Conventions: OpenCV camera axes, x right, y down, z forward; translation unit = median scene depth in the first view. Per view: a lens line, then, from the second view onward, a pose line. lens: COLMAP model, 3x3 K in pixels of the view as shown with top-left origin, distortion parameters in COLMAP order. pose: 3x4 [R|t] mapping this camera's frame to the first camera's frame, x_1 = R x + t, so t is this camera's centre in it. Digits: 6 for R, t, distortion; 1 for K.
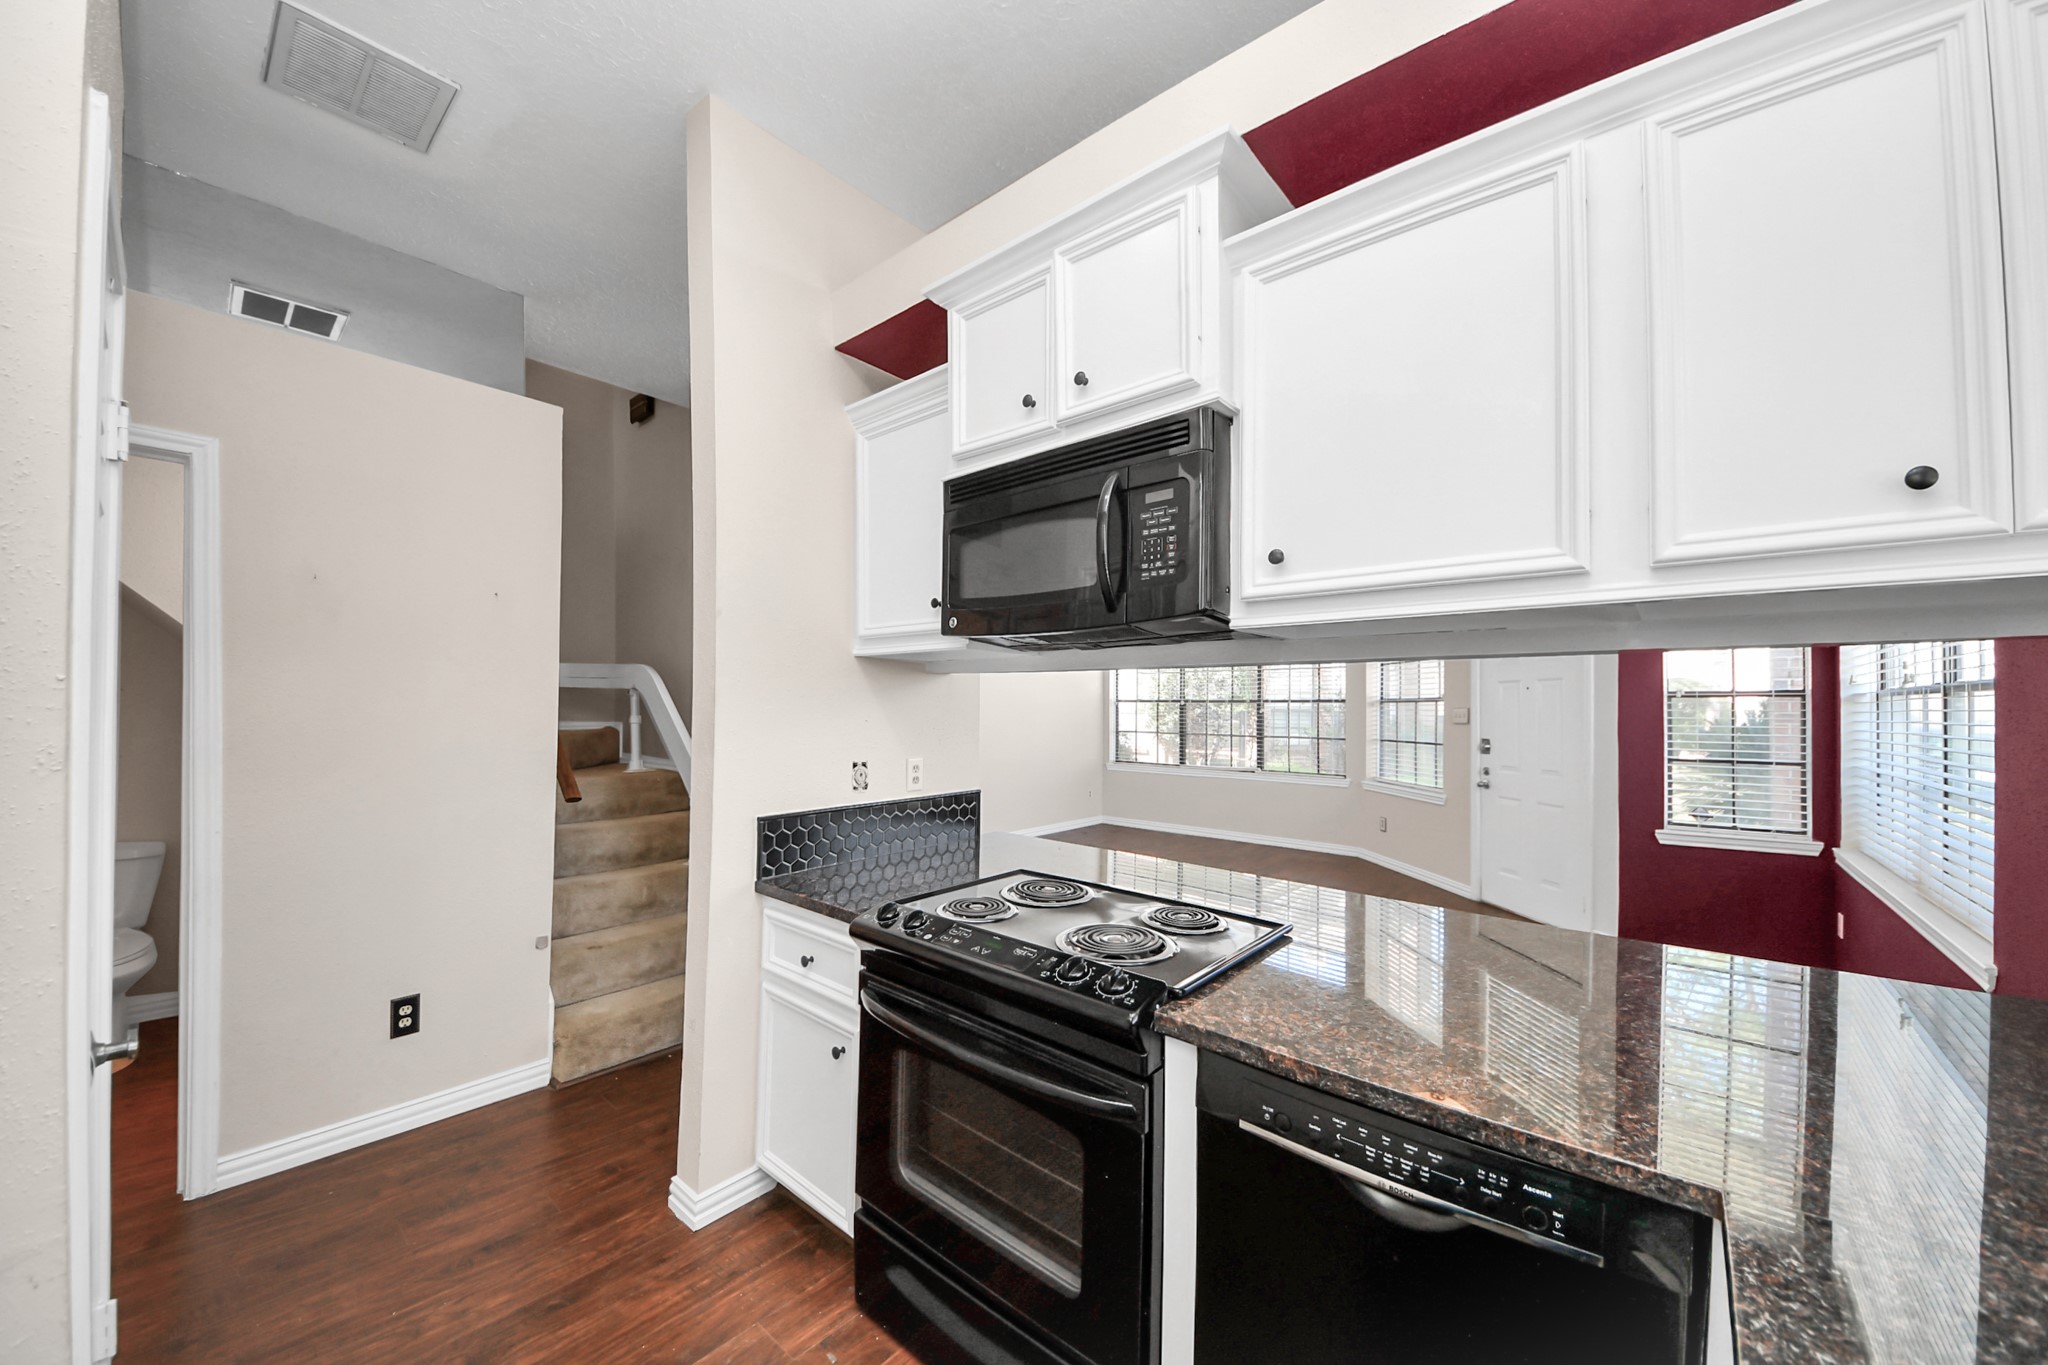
lens RADIAL K [[733.9, 0, 1015.4], [0, 733.9, 692.2], [0, 0, 1]] dist [0.028268, -0.021223]
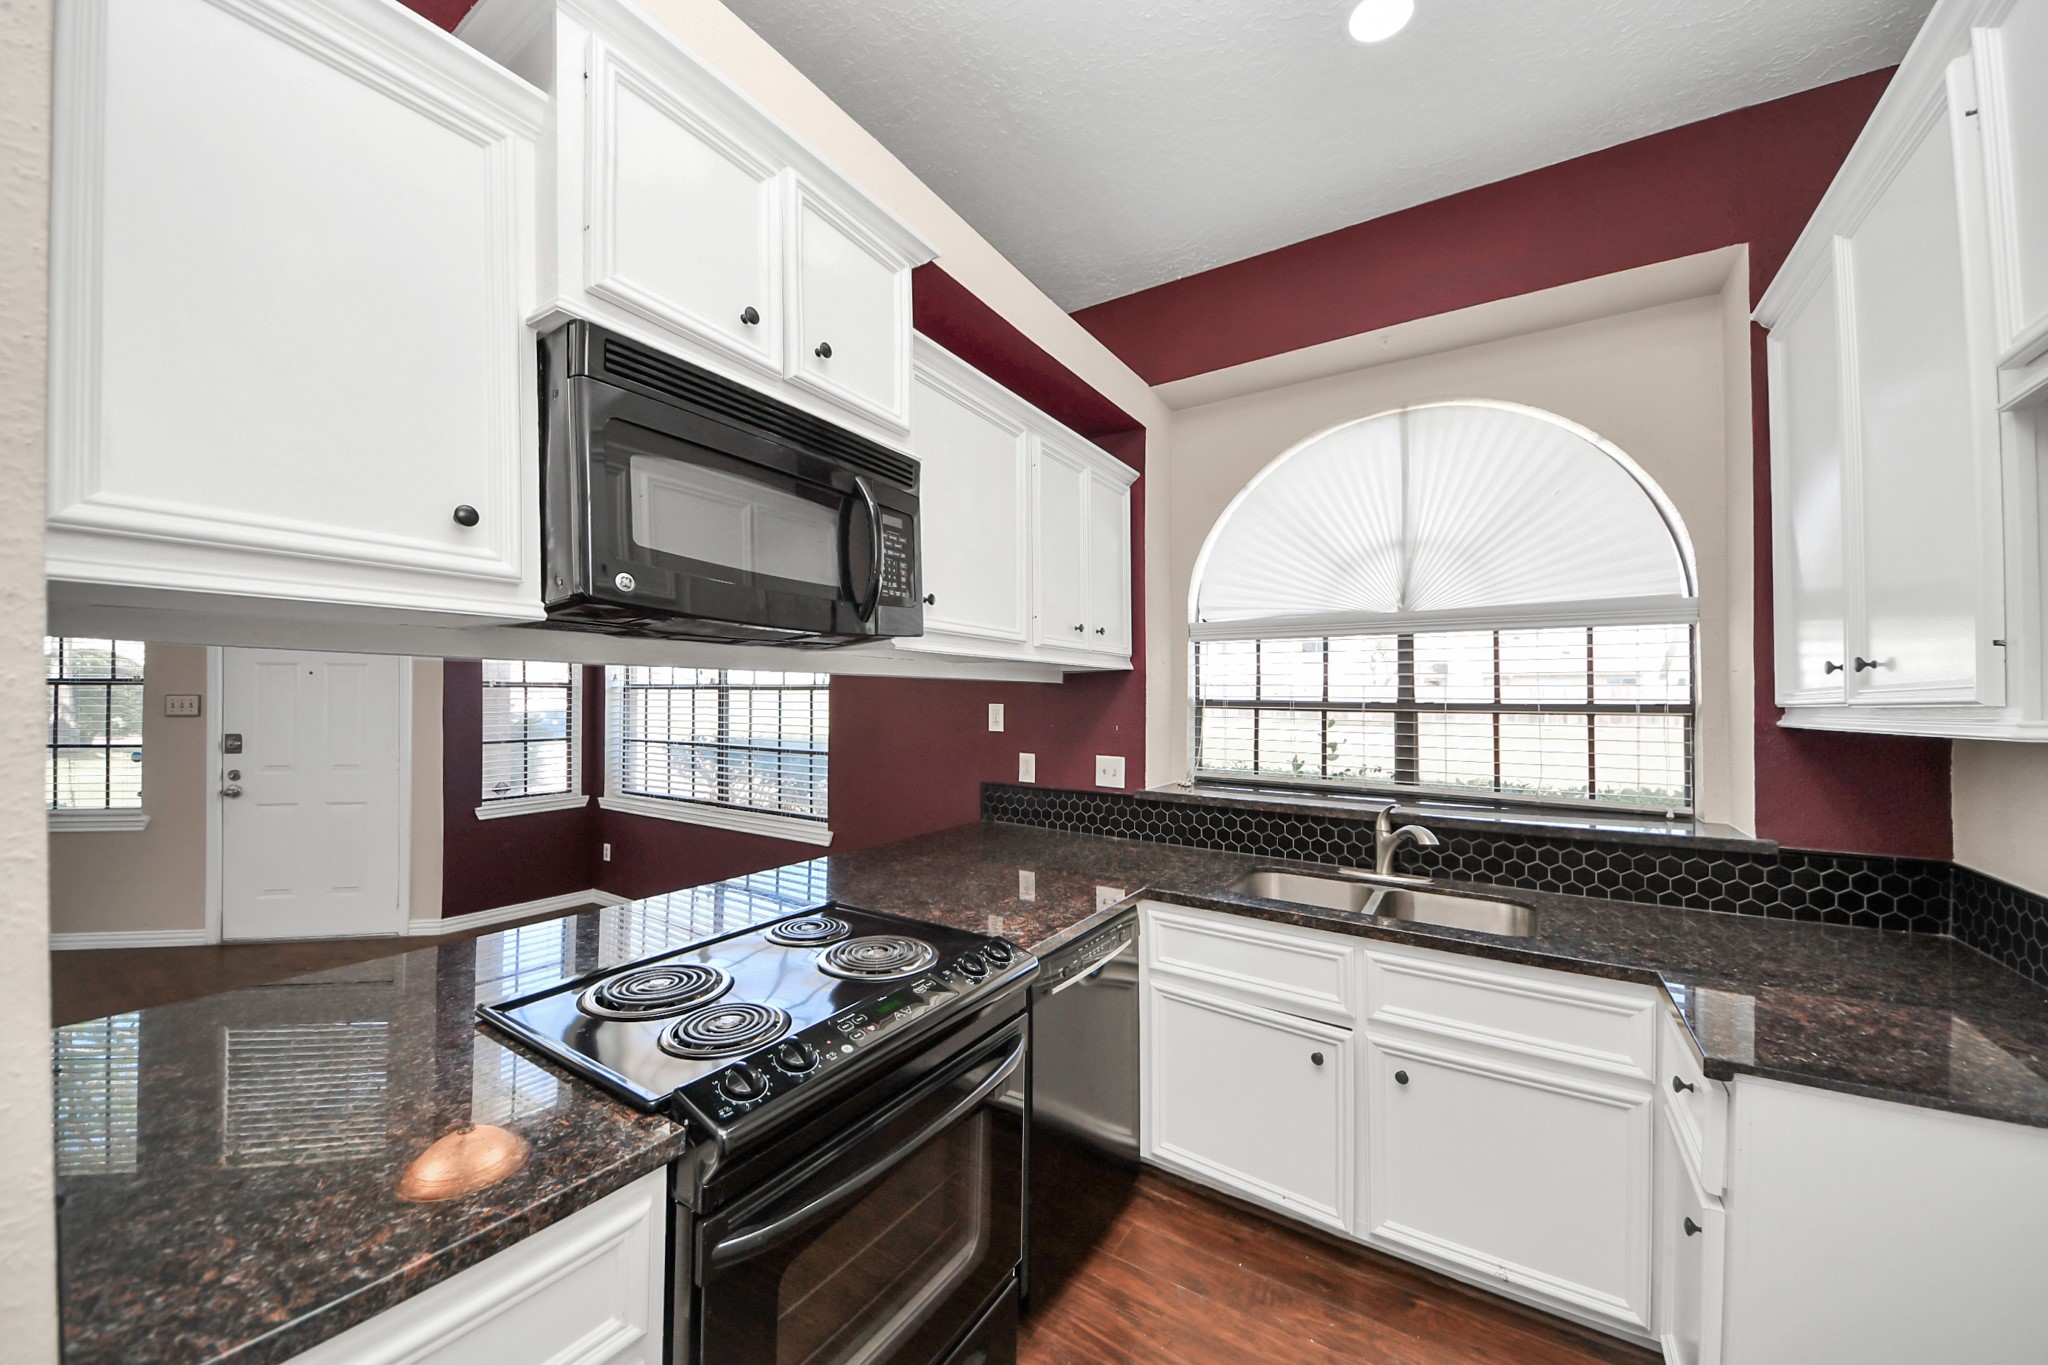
lens RADIAL K [[718.8, 0, 1023.3], [0, 718.8, 674.6], [0, 0, 1]] dist [0.024462, -0.019733]
pose [[-0.137332, 0.022171, 0.990277, -0.635983], [-0.029768, 0.999206, -0.026499, -0.015340], [-0.990078, -0.033118, -0.136563, 0.695789]]
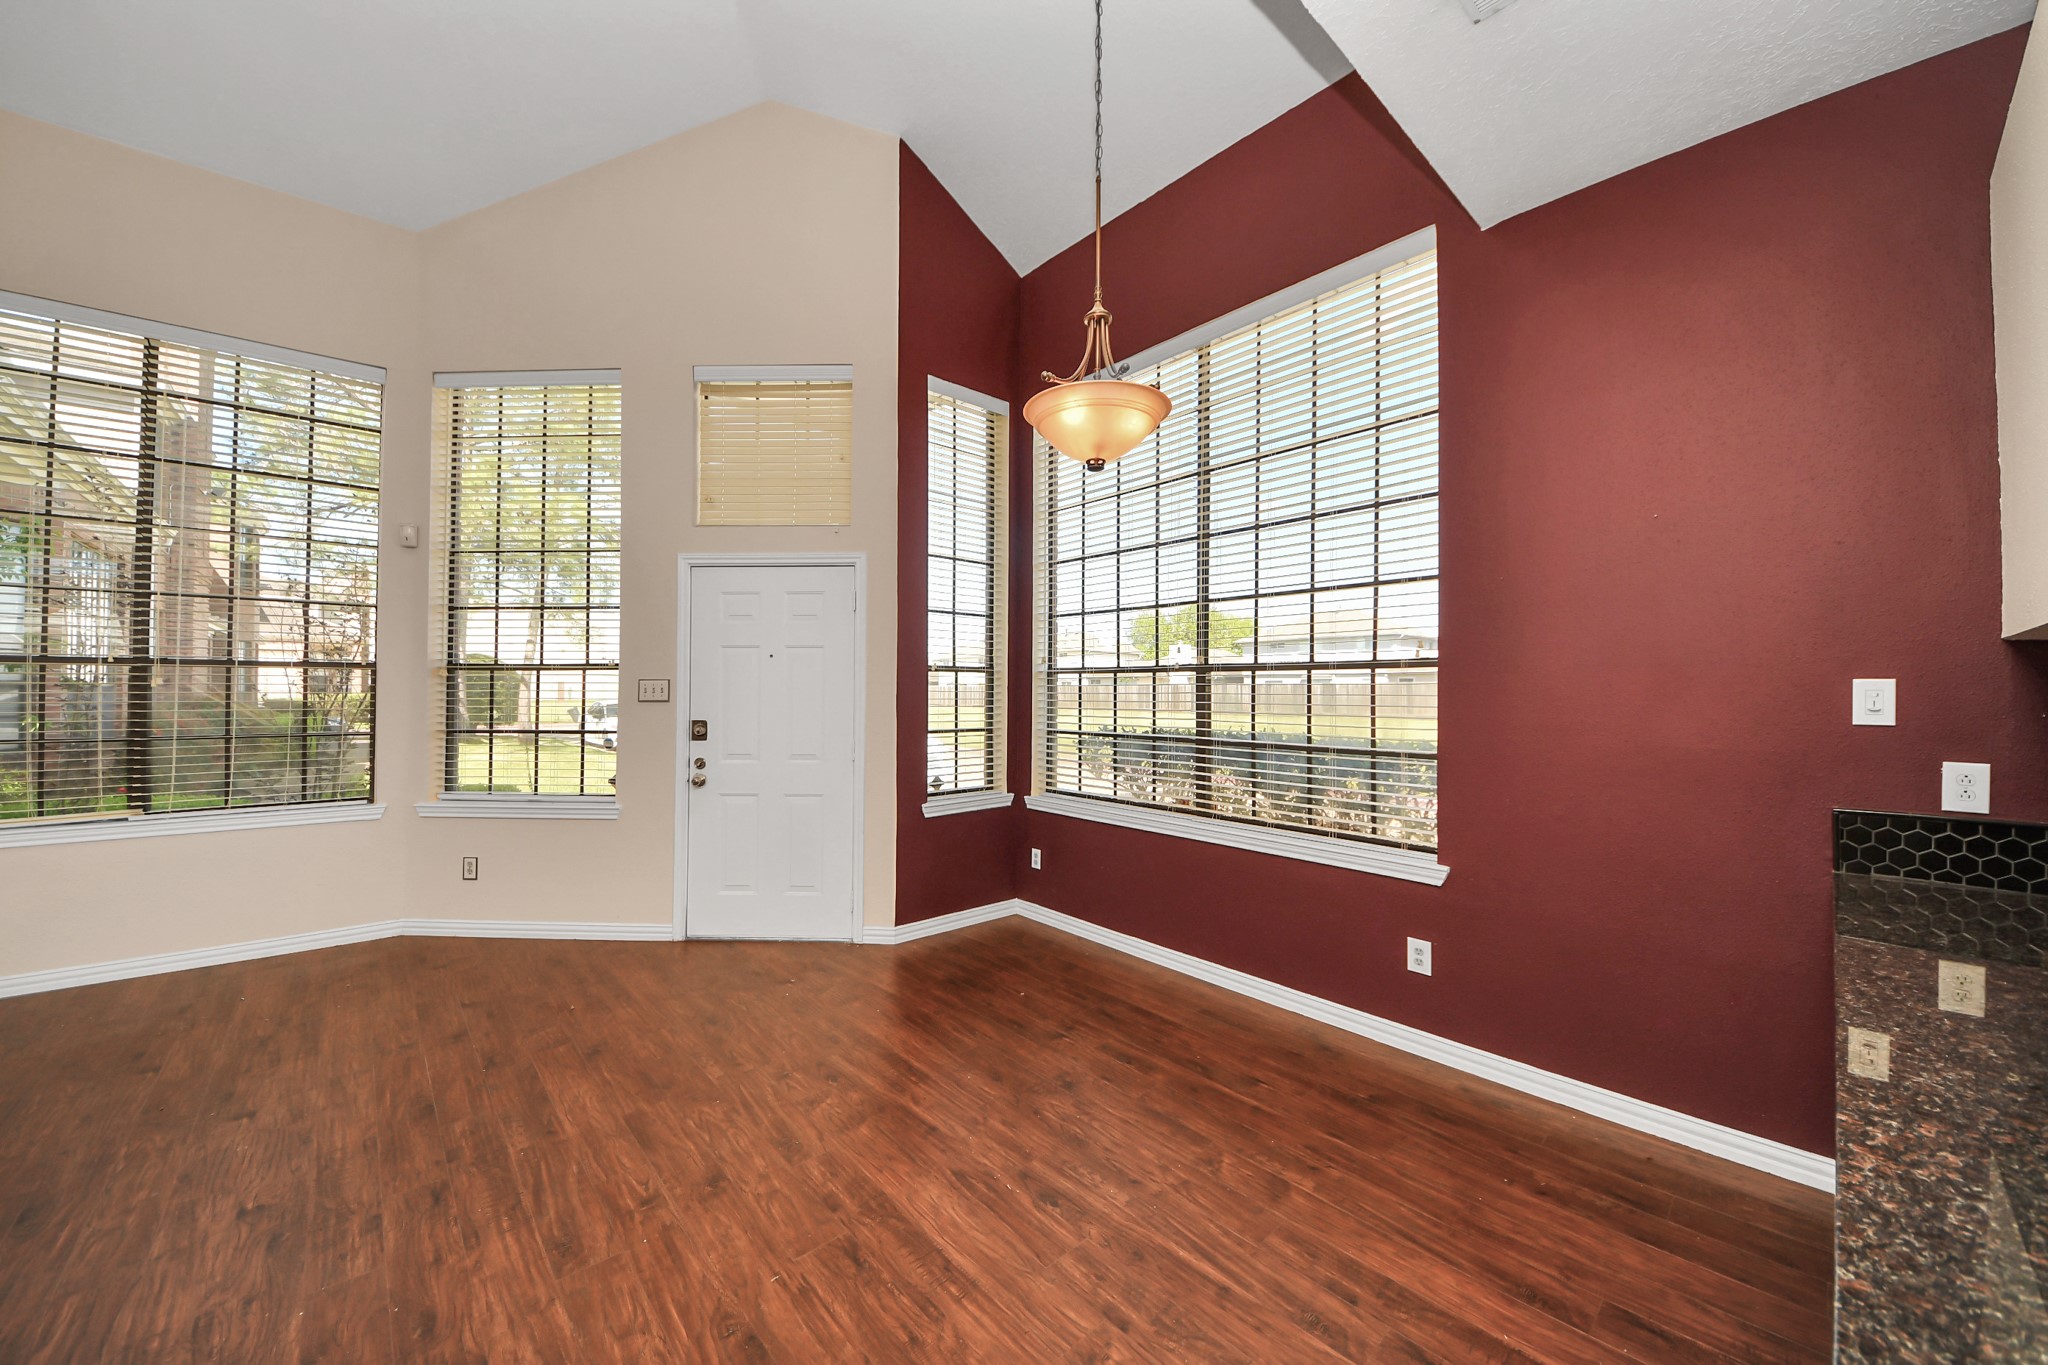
lens RADIAL K [[733.9, 0, 1015.4], [0, 733.9, 692.2], [0, 0, 1]] dist [0.028268, -0.021223]
pose [[0.131030, -0.007025, 0.991353, -0.164506], [-0.026875, 0.999582, 0.010636, 0.045837], [-0.991014, -0.028036, 0.130787, 1.514379]]
